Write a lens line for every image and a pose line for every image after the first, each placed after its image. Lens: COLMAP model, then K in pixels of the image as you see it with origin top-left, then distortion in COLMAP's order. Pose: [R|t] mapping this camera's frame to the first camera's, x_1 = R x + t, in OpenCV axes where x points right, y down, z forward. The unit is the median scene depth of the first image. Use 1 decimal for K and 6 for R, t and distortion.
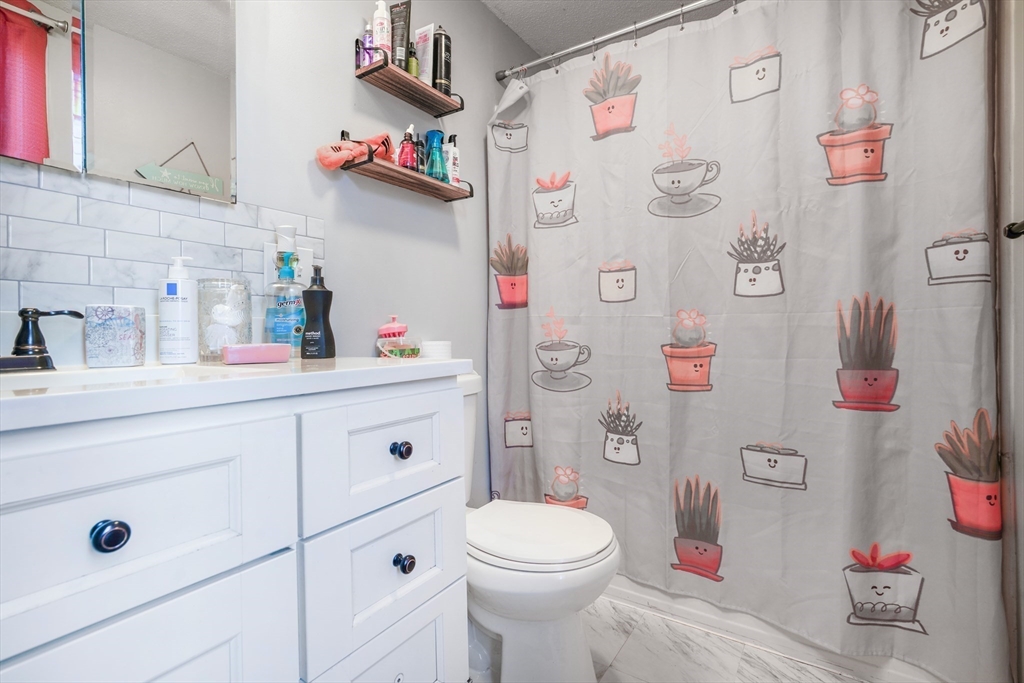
lens RADIAL K [[471.8, 0, 494.2], [0, 471.8, 342.5], [0, 0, 1]] dist [-0.005191, 0.000598]
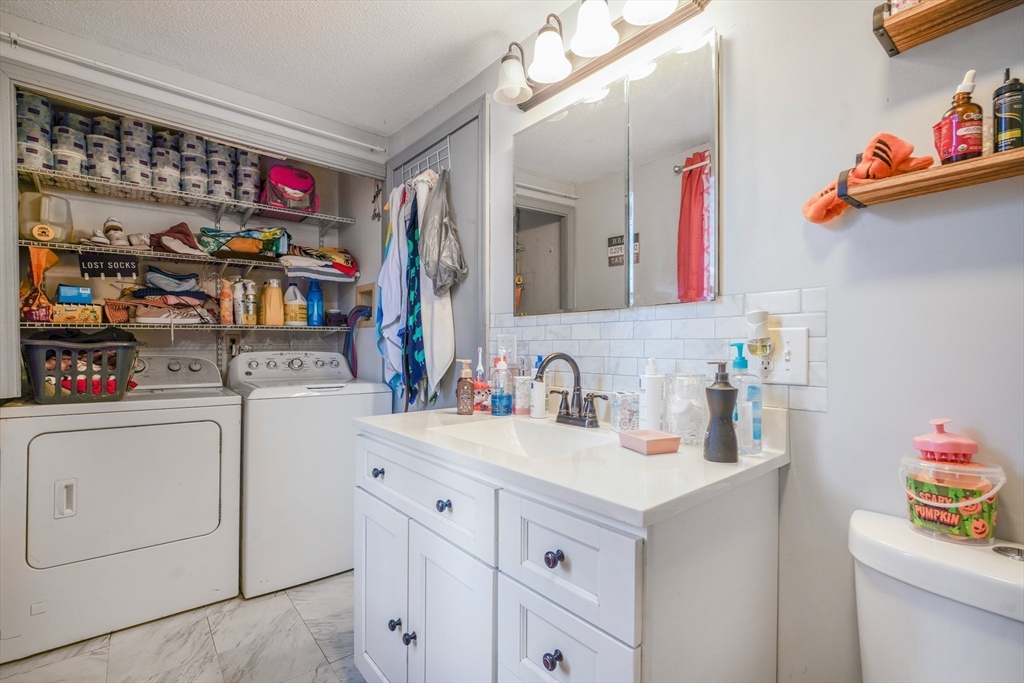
lens RADIAL K [[471.8, 0, 494.2], [0, 471.8, 342.5], [0, 0, 1]] dist [-0.005191, 0.000598]
pose [[-0.287434, 0.002795, -0.957796, 0.636396], [-0.008462, 0.999949, 0.005458, -0.198402], [0.957763, 0.009674, -0.287395, 0.830356]]
